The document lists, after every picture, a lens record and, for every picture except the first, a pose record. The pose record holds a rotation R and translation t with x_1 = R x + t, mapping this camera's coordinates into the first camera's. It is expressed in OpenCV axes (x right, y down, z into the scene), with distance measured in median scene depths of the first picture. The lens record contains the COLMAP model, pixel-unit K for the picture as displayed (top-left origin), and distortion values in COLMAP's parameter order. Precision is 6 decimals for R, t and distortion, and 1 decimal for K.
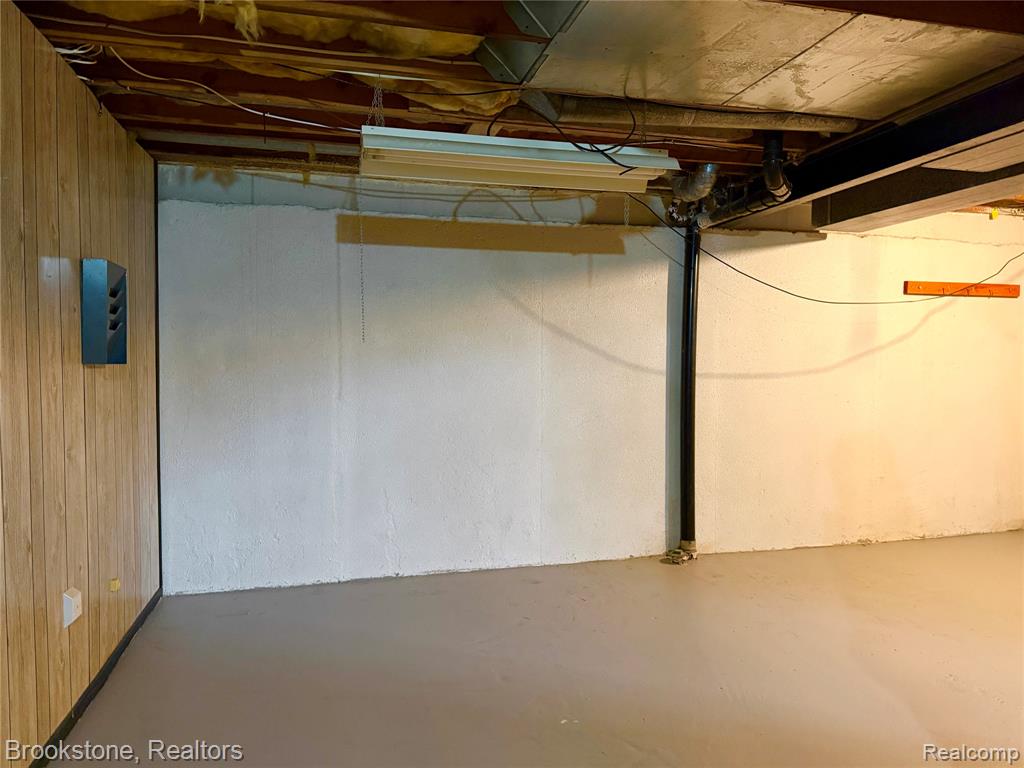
lens RADIAL K [[710.5, 0, 521.5], [0, 710.5, 379.6], [0, 0, 1]] dist [0.096856, -0.120057]
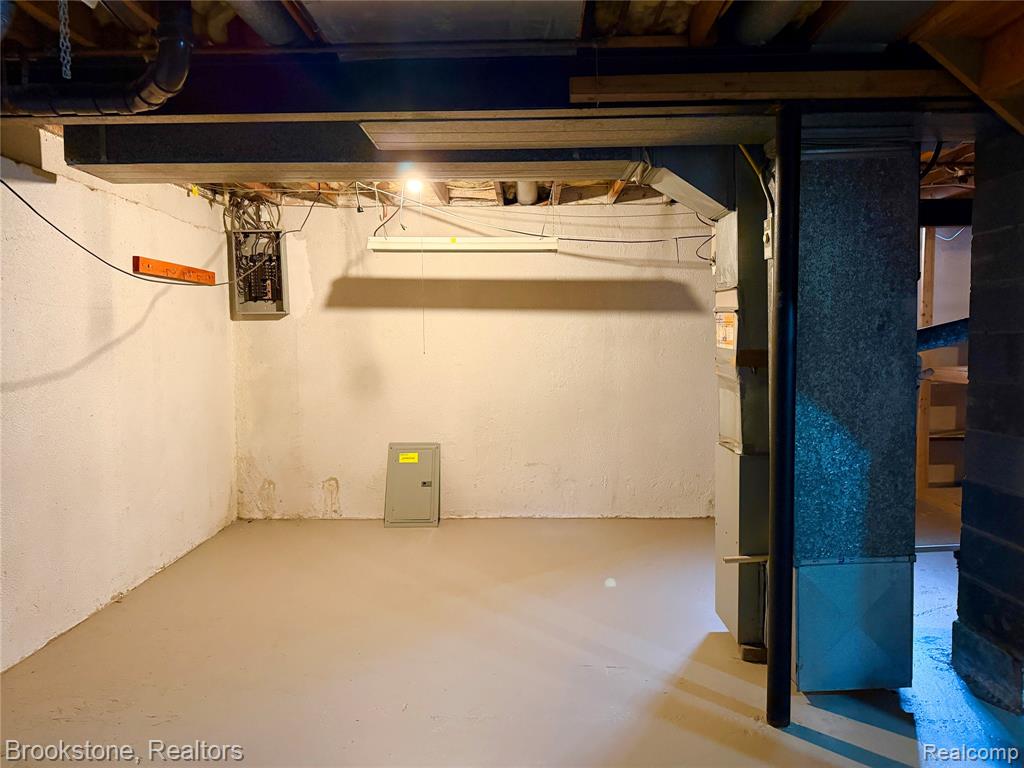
lens RADIAL K [[710.5, 0, 521.5], [0, 710.5, 379.6], [0, 0, 1]] dist [0.096856, -0.120057]
pose [[0.289263, -0.060933, 0.955308, -0.113832], [0.036396, 0.997950, 0.052632, -0.027936], [-0.956557, 0.019545, 0.290888, 0.371907]]
